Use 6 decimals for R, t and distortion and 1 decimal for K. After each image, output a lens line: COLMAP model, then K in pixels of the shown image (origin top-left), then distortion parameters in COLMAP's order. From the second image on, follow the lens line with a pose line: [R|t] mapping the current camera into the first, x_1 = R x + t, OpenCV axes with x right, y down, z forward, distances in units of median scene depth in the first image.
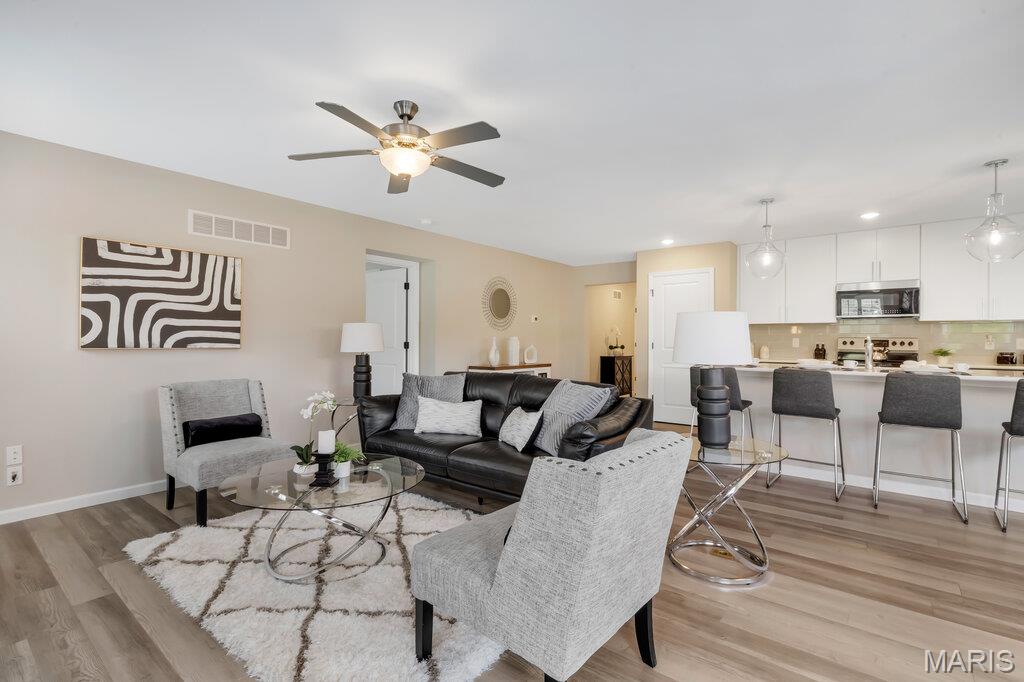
lens RADIAL K [[469.8, 0, 505.6], [0, 469.8, 347.8], [0, 0, 1]] dist [-0.000318, 0.000354]
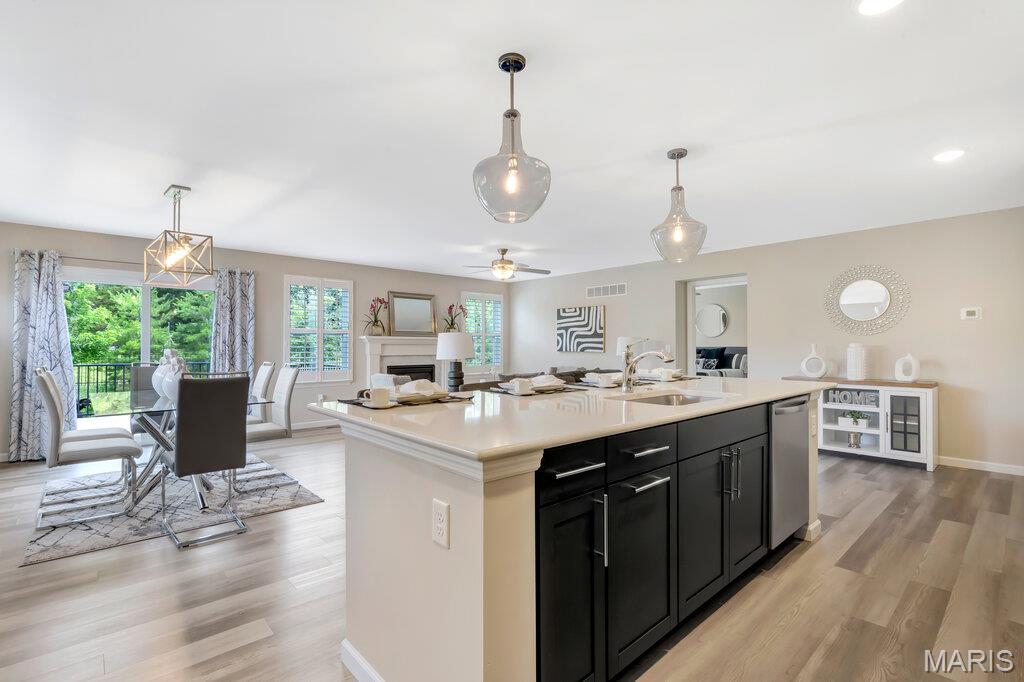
lens RADIAL K [[469.8, 0, 504.8], [0, 469.8, 344.3], [0, 0, 1]] dist [-0.000318, 0.000354]
pose [[-0.148440, -0.008822, -0.988882, 1.516691], [-0.015213, 0.999862, -0.006637, -0.013956], [0.988804, 0.014059, -0.148554, 0.962366]]
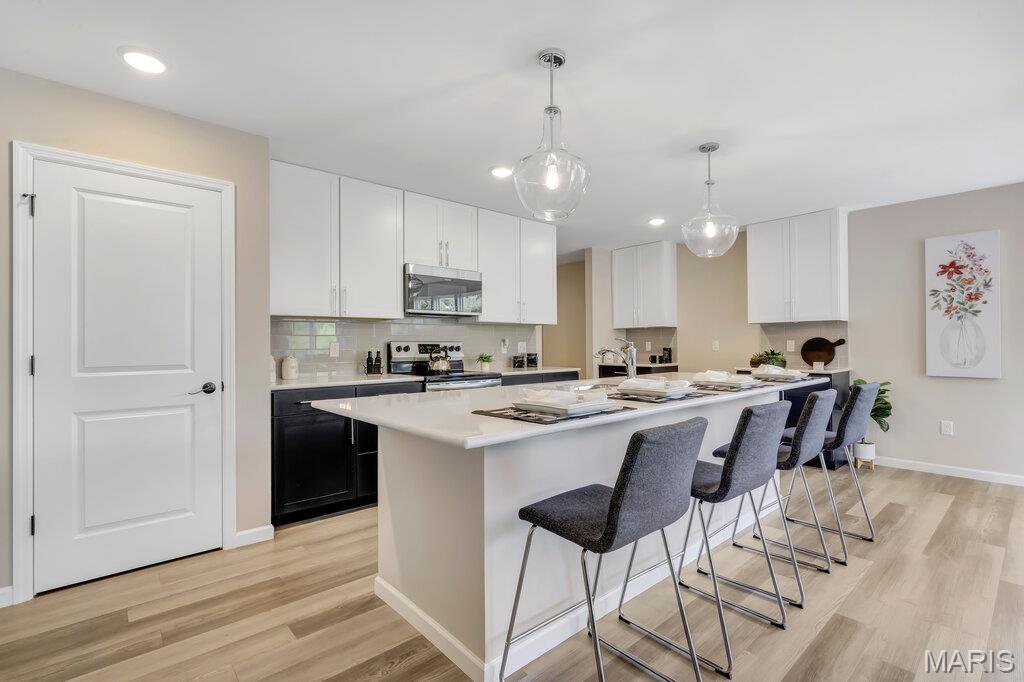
lens RADIAL K [[469.8, 0, 510.4], [0, 469.8, 337.9], [0, 0, 1]] dist [-0.000318, 0.000354]
pose [[0.178201, 0.009767, 0.983946, 0.083558], [0.022052, 0.999660, -0.013917, -0.020686], [-0.983747, 0.024178, 0.177925, 1.115762]]
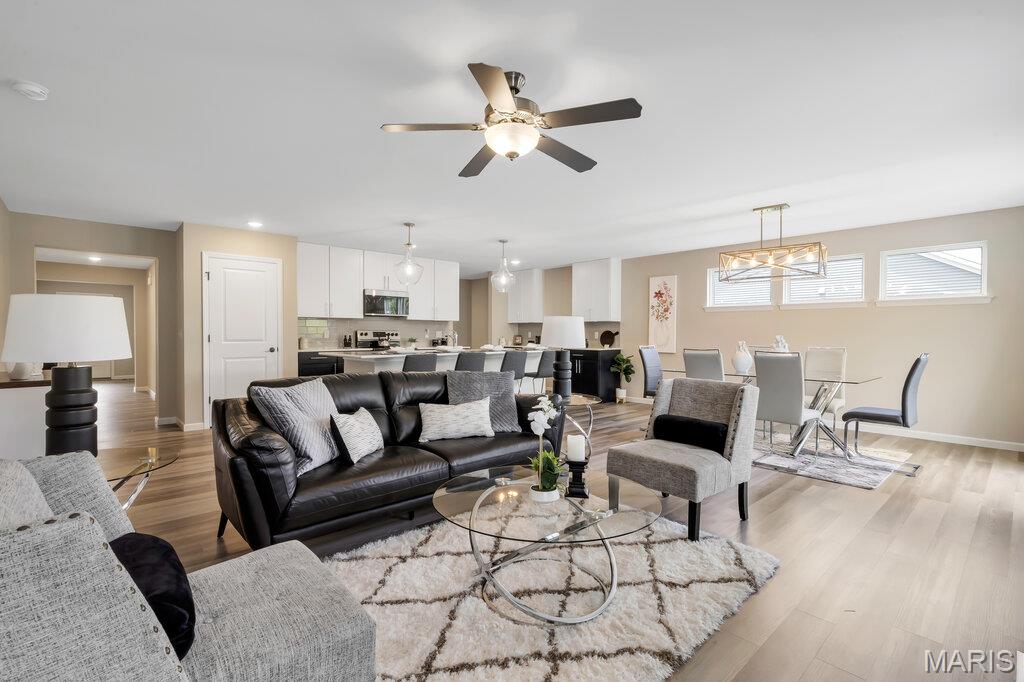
lens RADIAL K [[469.8, 0, 515.1], [0, 469.8, 336.9], [0, 0, 1]] dist [-0.000318, 0.000354]
pose [[0.145222, -0.010392, 0.989345, -0.808445], [0.011765, 0.999892, 0.008776, -0.014529], [-0.989329, 0.010365, 0.145328, 0.609466]]
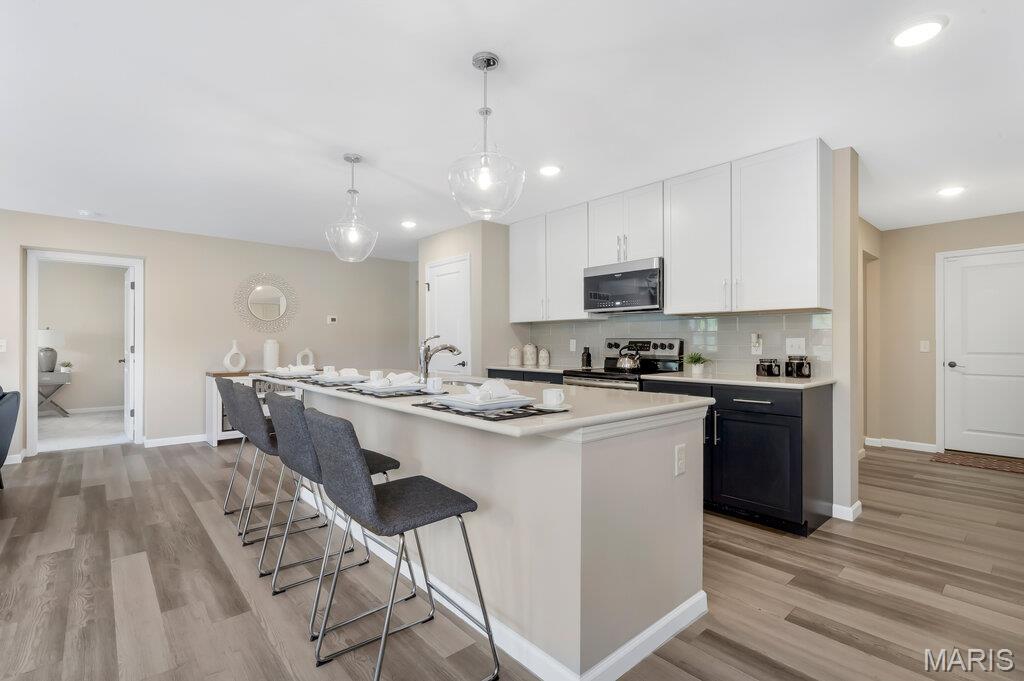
lens RADIAL K [[469.8, 0, 508.4], [0, 469.8, 340.3], [0, 0, 1]] dist [-0.000318, 0.000354]
pose [[0.984236, -0.005232, -0.176781, 1.093462], [0.001482, 0.999771, -0.021339, -0.004033], [0.176852, 0.020740, 0.984019, 0.348908]]
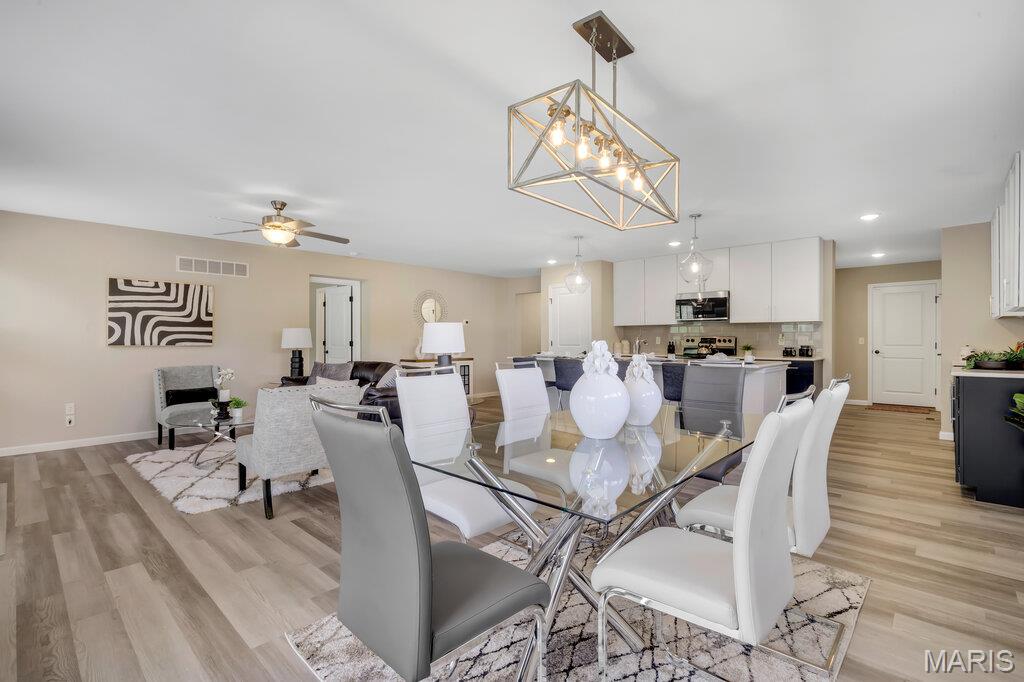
lens RADIAL K [[469.8, 0, 511.0], [0, 469.8, 347.0], [0, 0, 1]] dist [-0.000318, 0.000354]
pose [[0.997004, -0.003223, -0.077283, 0.545488], [0.003231, 0.999995, -0.000013, 0.008898], [0.077283, -0.000236, 0.997009, -0.459343]]
